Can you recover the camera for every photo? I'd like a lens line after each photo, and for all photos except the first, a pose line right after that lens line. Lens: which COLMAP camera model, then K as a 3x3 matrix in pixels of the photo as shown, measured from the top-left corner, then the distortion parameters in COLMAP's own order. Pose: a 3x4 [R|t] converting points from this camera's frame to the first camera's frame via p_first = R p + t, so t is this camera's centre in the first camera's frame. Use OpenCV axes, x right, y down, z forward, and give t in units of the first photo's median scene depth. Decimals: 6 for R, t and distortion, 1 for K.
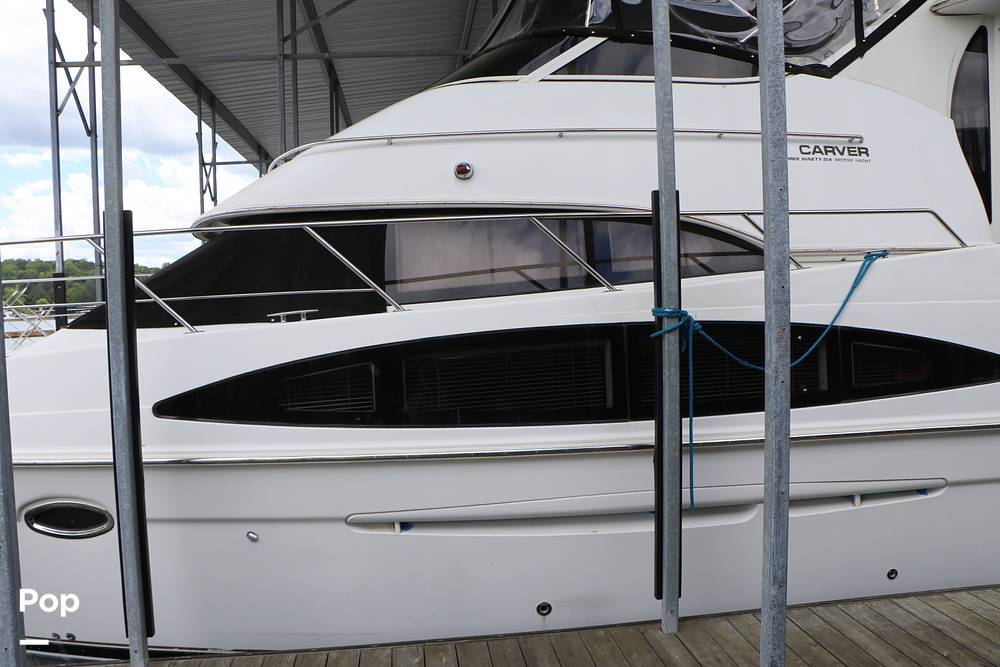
lens RADIAL K [[788.3, 0, 500.0], [0, 788.3, 333.5], [0, 0, 1]] dist [-0.168238, 0.114335]
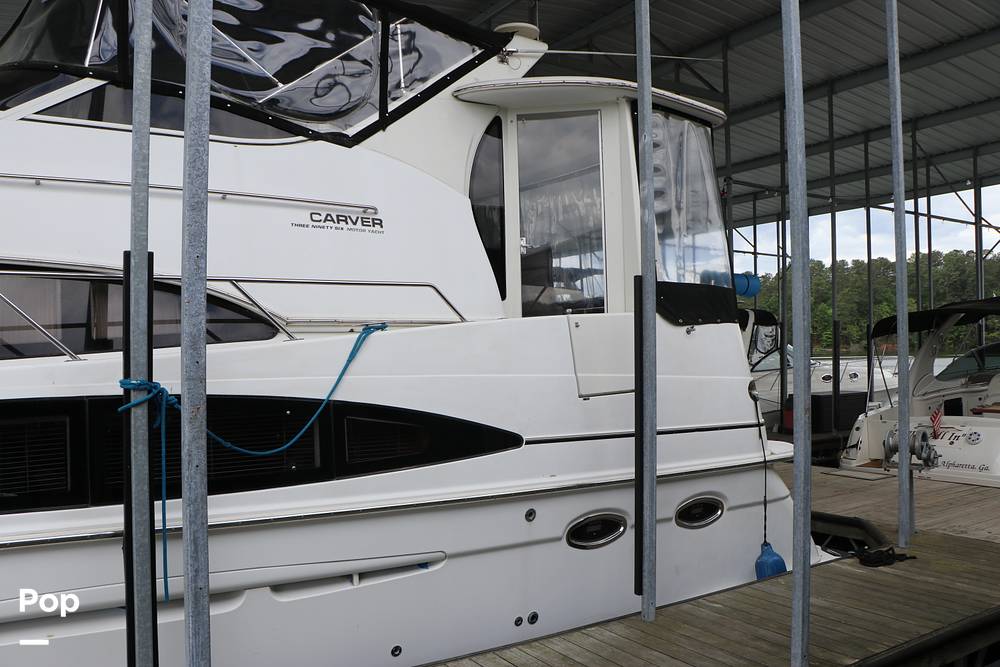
lens RADIAL K [[801.9, 0, 500.0], [0, 801.9, 333.5], [0, 0, 1]] dist [-0.197478, 0.142293]
pose [[0.893094, 0.032009, 0.448731, 0.176021], [0.004011, 0.996859, -0.079092, -0.012715], [-0.449853, 0.072437, 0.890160, 0.006888]]
